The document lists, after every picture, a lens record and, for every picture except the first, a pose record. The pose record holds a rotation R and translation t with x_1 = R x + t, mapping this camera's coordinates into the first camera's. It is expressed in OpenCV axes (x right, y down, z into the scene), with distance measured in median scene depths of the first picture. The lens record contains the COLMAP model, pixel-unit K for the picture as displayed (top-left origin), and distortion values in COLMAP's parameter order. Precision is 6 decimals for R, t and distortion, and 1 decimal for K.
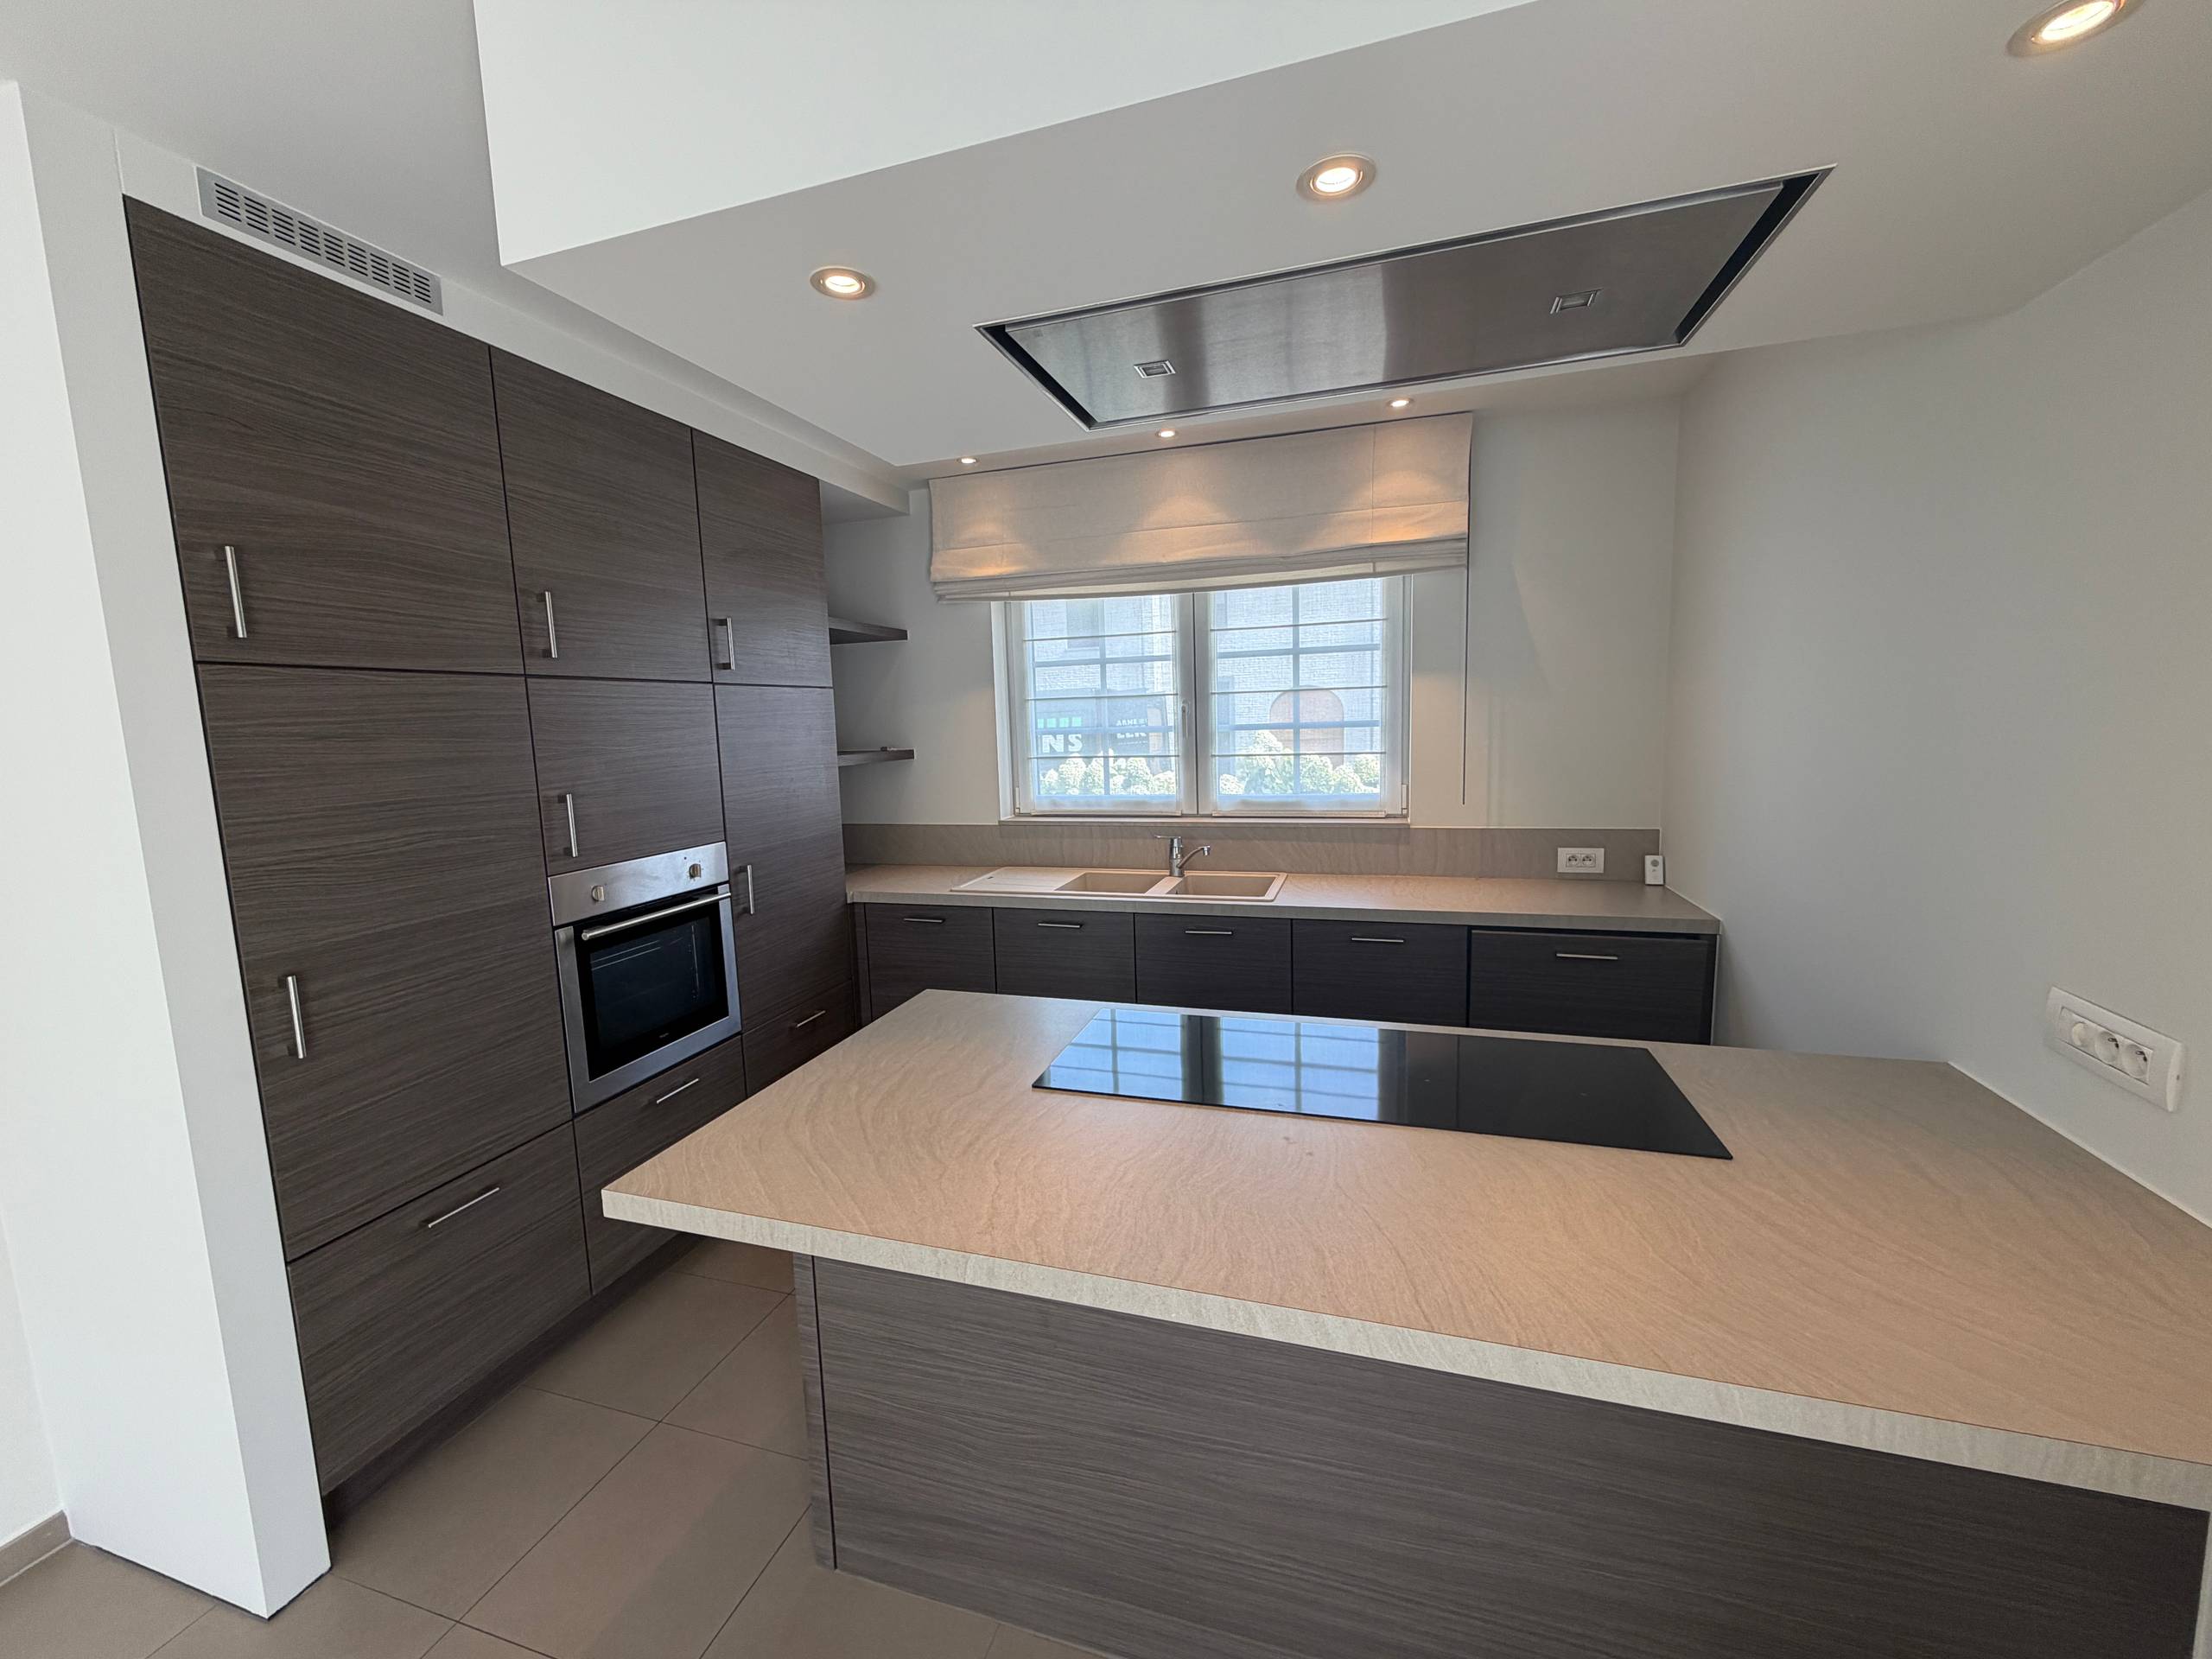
lens RADIAL K [[886.8, 0, 1106.0], [0, 886.8, 829.7], [0, 0, 1]] dist [-0.000555, 0.000613]
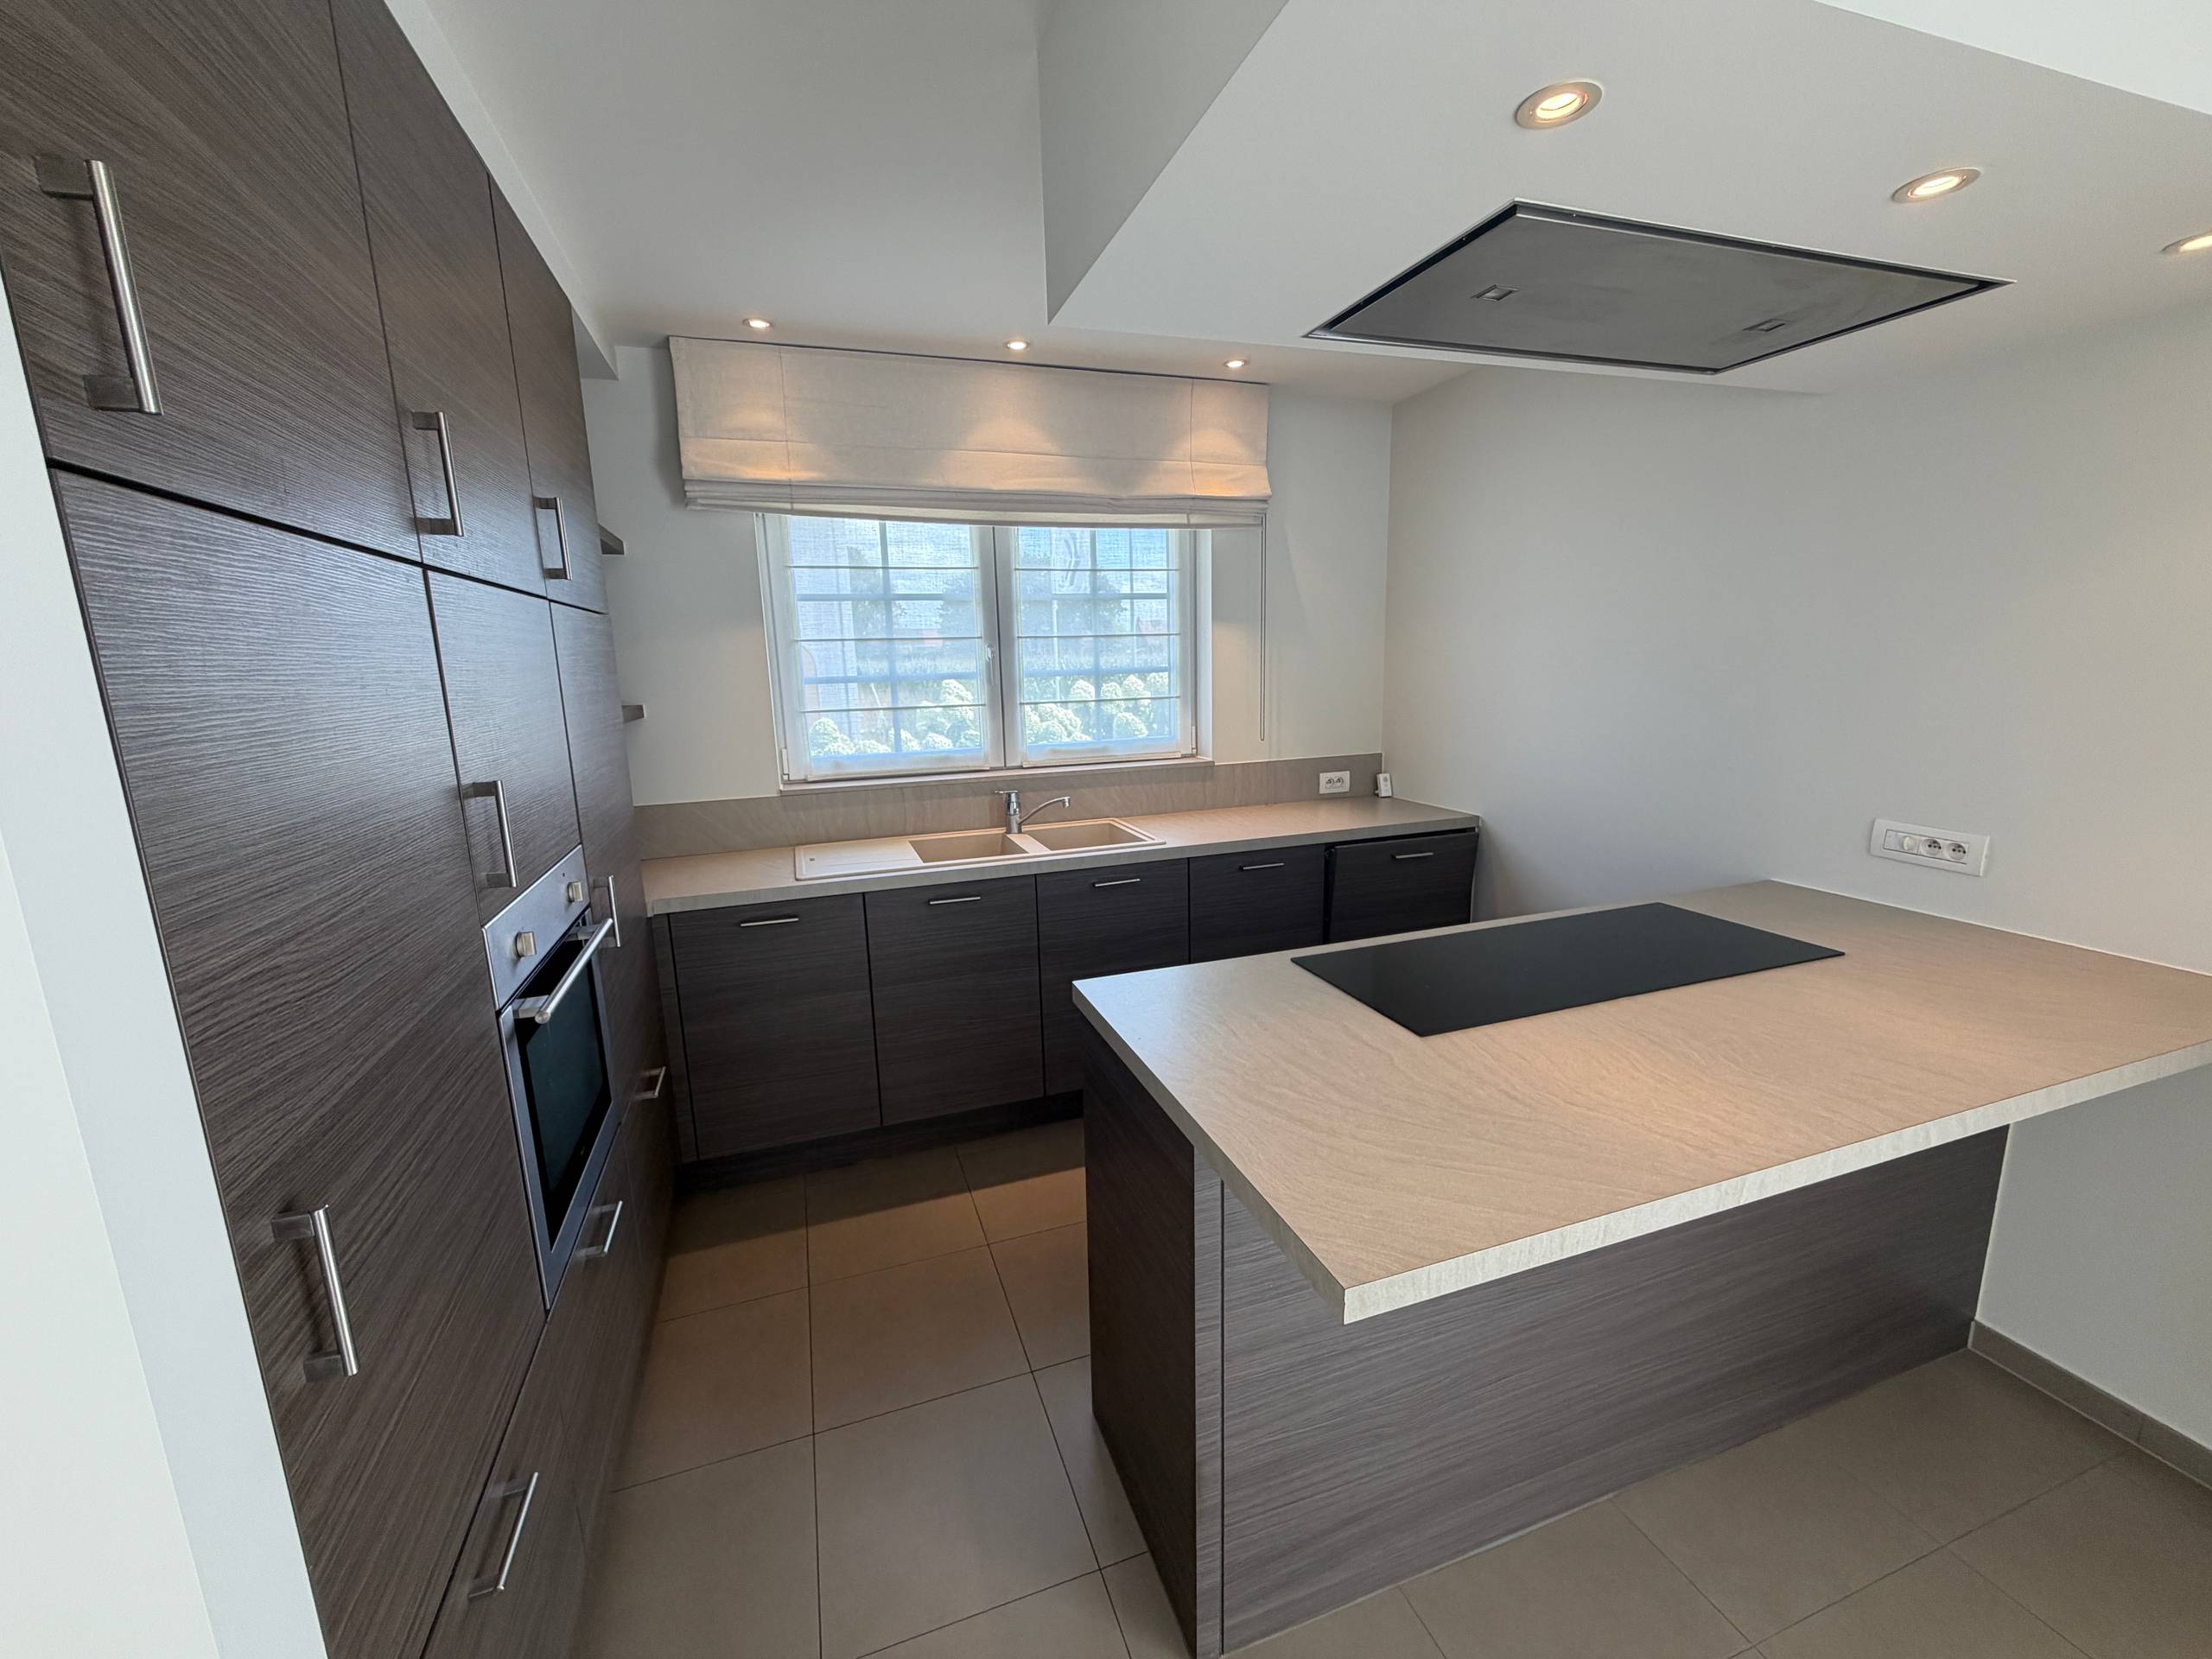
lens RADIAL K [[886.8, 0, 1095.3], [0, 886.8, 829.4], [0, 0, 1]] dist [-0.000555, 0.000613]
pose [[0.802286, -0.104258, 0.587764, -0.419107], [0.075727, 0.994451, 0.073030, -0.014075], [-0.592117, -0.014081, 0.805729, 0.202522]]
